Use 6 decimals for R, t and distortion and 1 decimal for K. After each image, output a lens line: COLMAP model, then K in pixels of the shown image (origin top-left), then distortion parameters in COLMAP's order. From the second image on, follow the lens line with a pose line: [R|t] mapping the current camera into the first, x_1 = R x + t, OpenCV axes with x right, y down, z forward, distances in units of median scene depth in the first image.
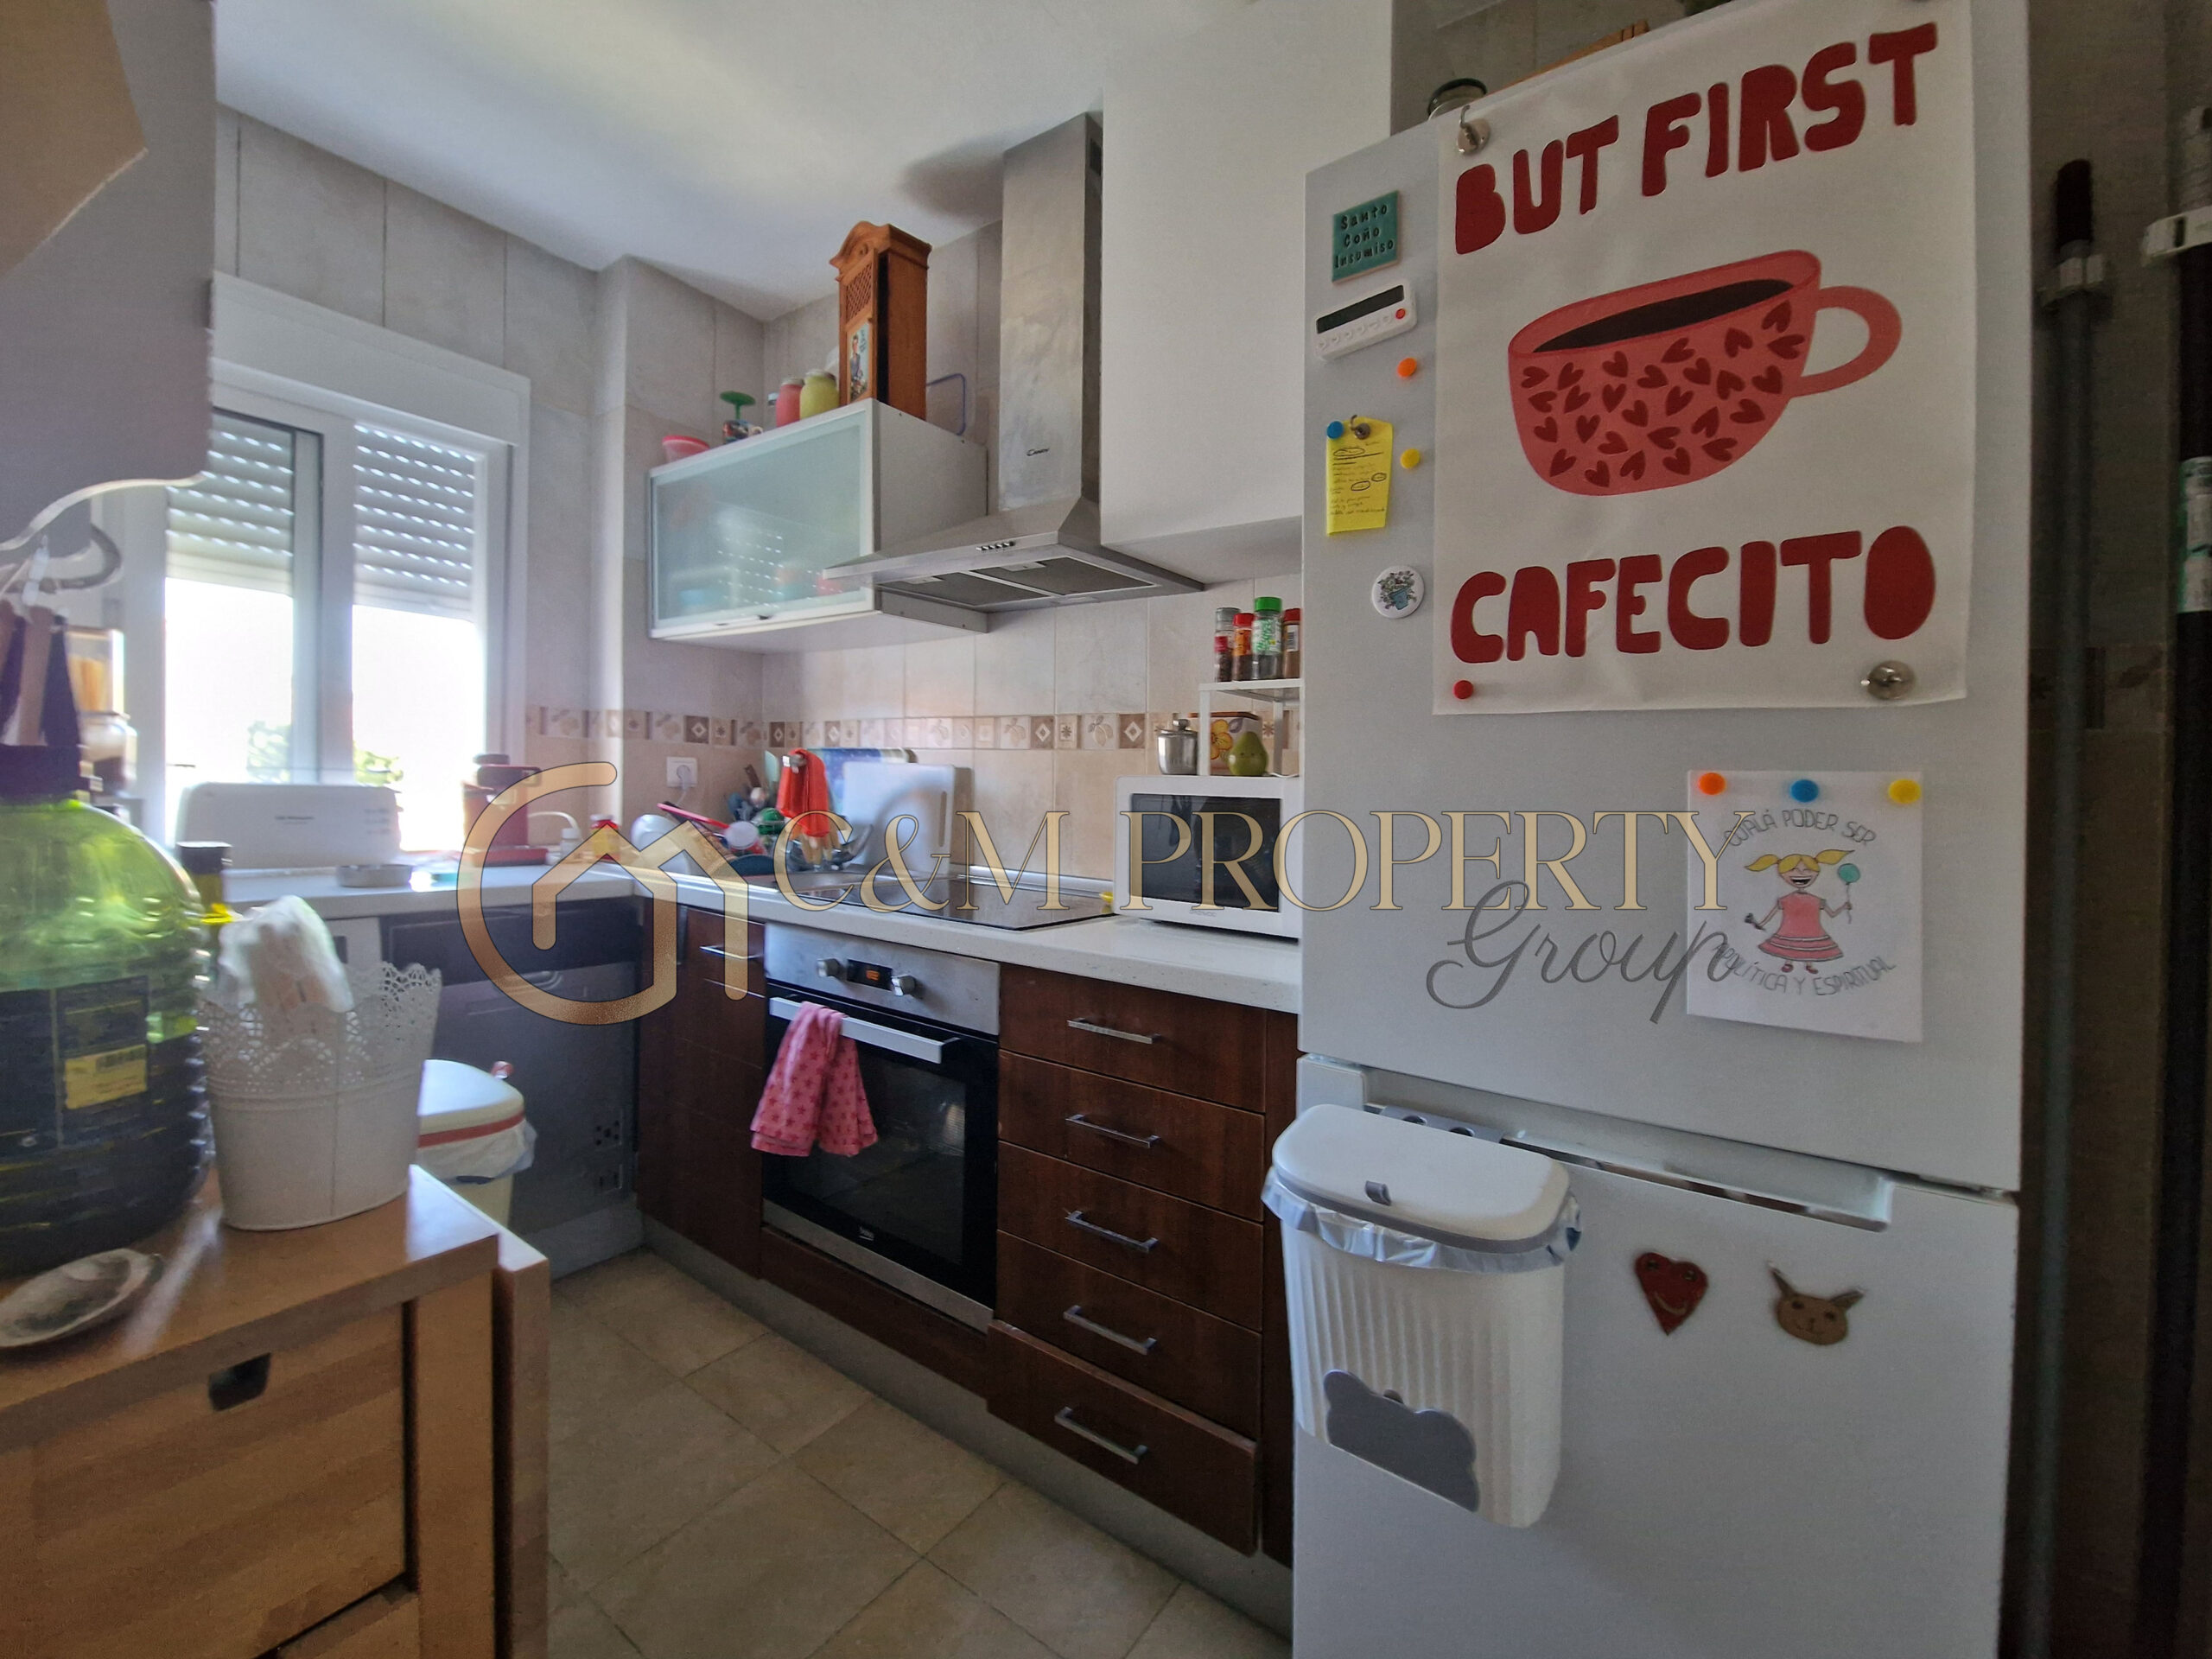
lens RADIAL K [[949.0, 0, 1045.9], [0, 949.0, 775.6], [0, 0, 1]] dist [-0.001550, -0.000450]
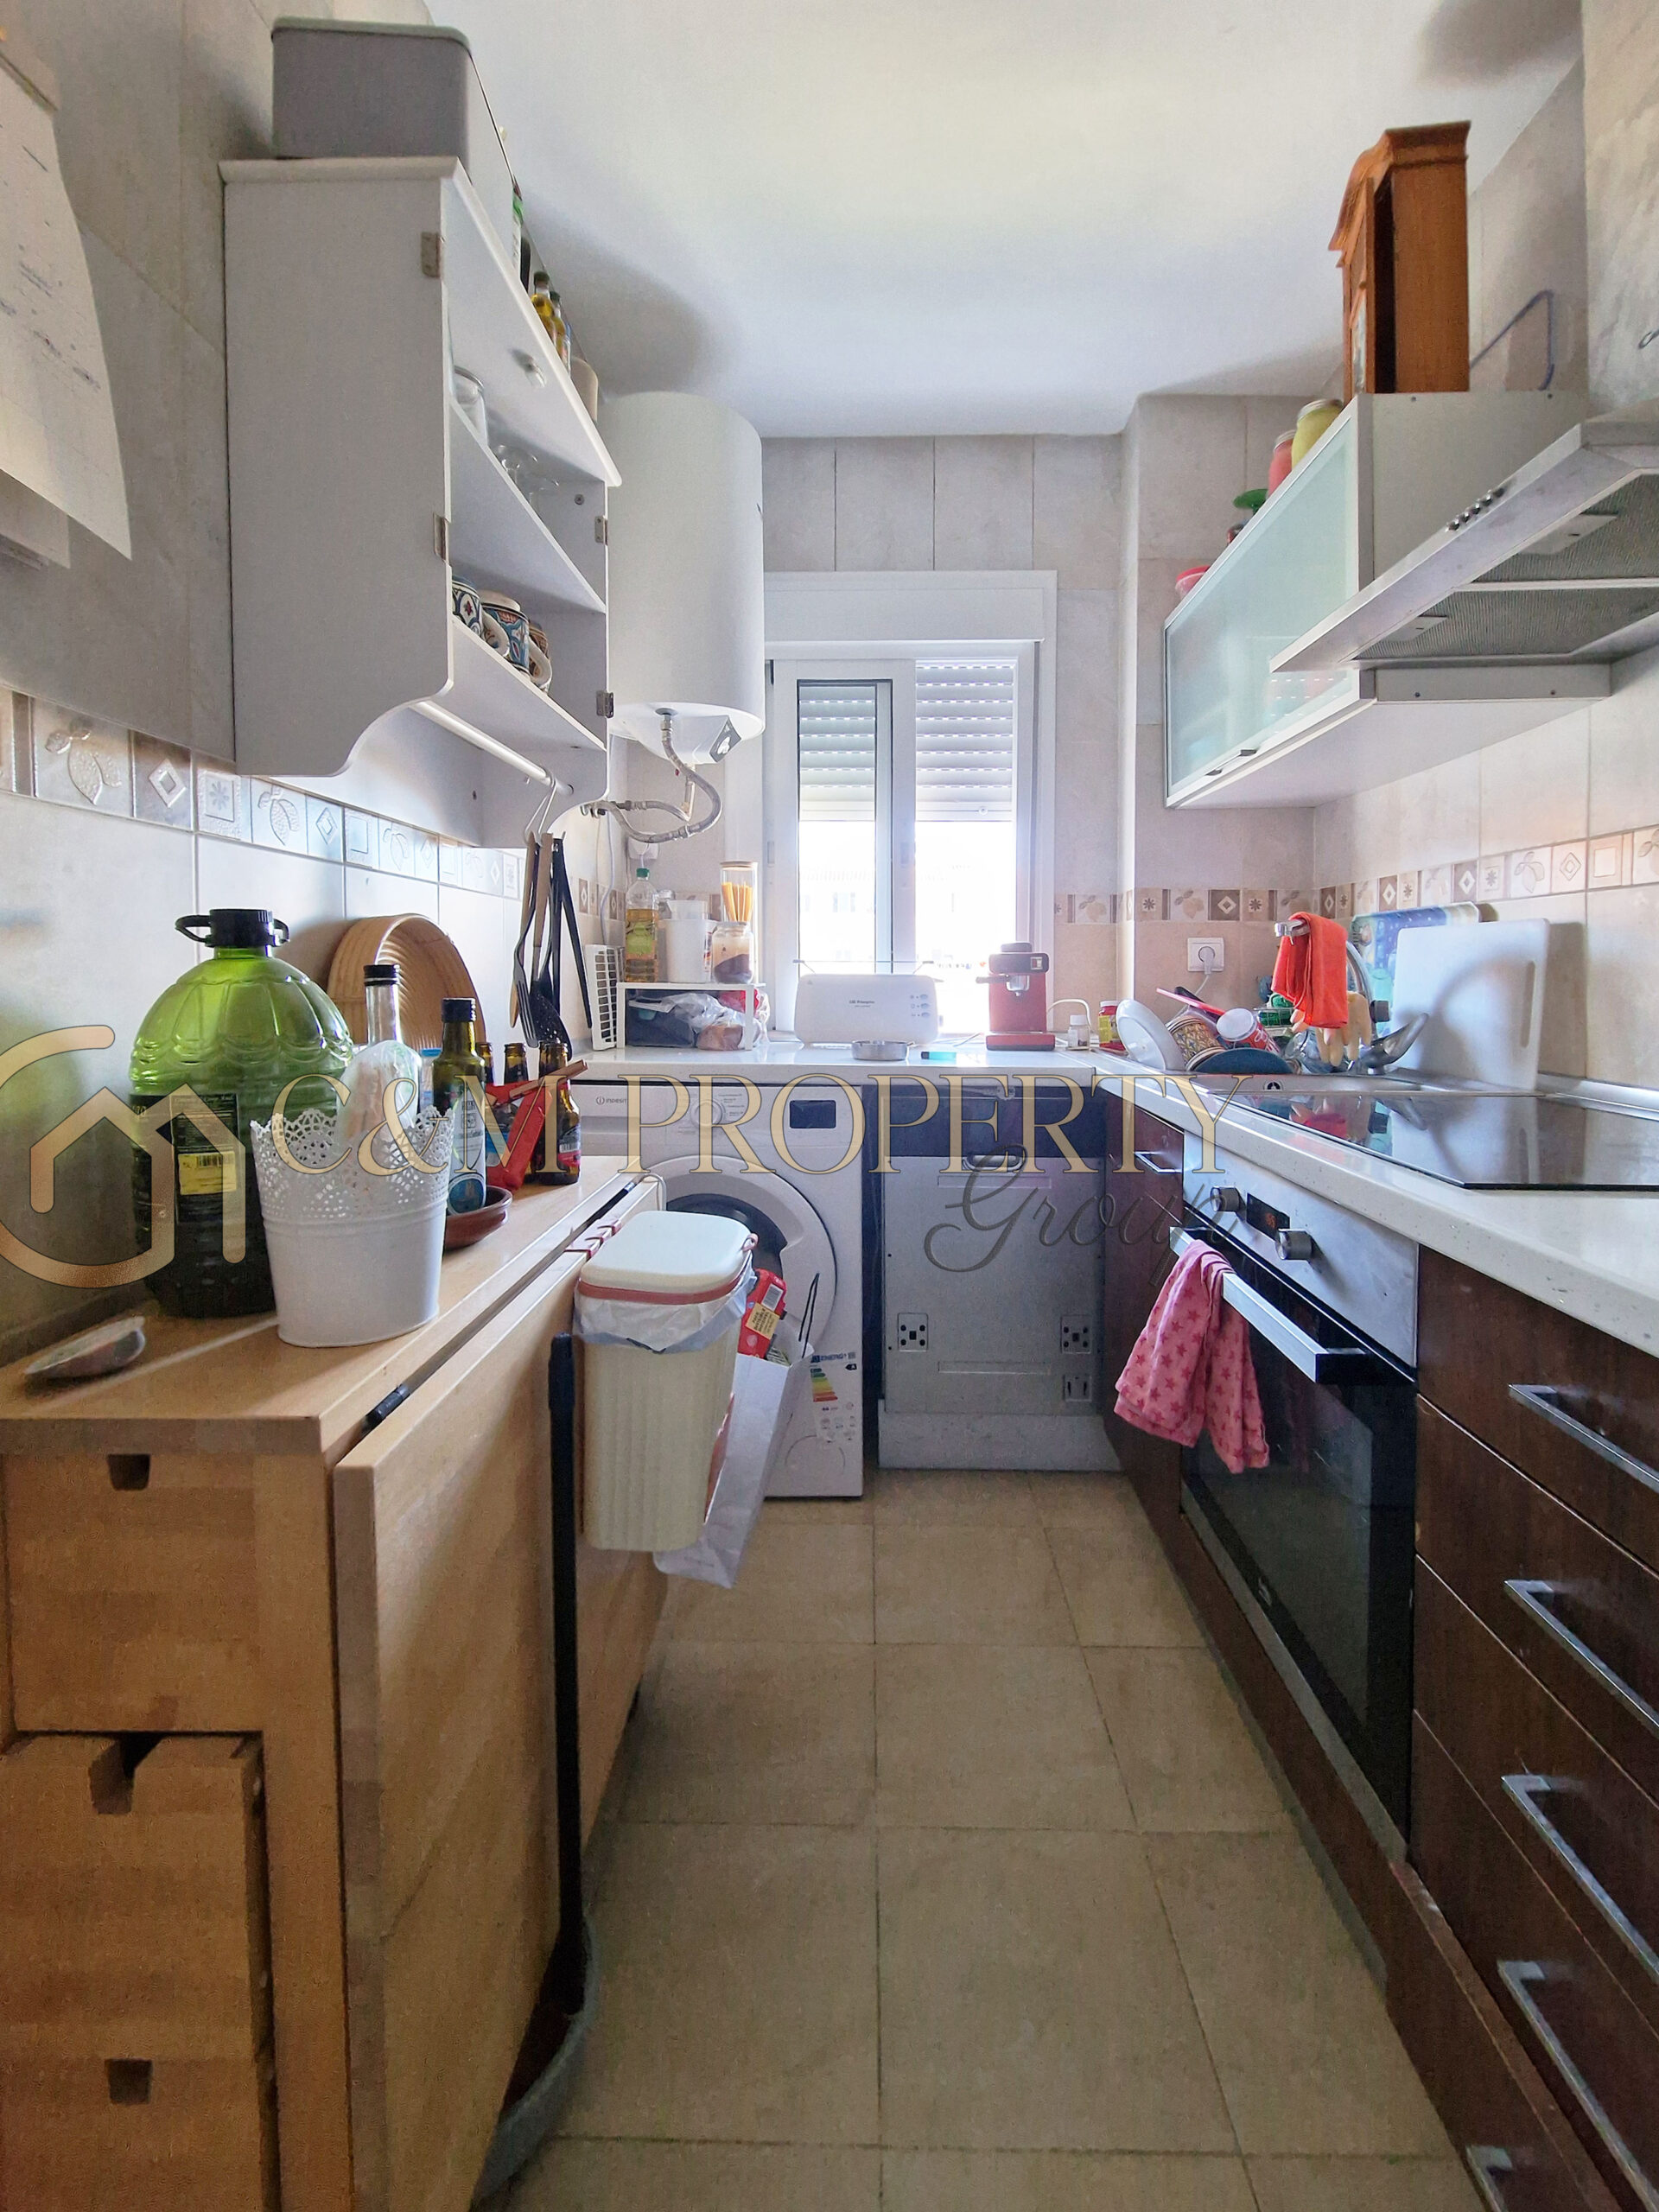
lens RADIAL K [[916.1, 0, 838.3], [0, 916.1, 1002.9], [0, 0, 1]] dist [-0.001955, -0.000269]
pose [[0.593036, -0.002024, -0.805173, 0.113891], [0.020836, 0.999701, 0.012834, 0.026879], [0.804906, -0.024388, 0.592901, 0.252877]]
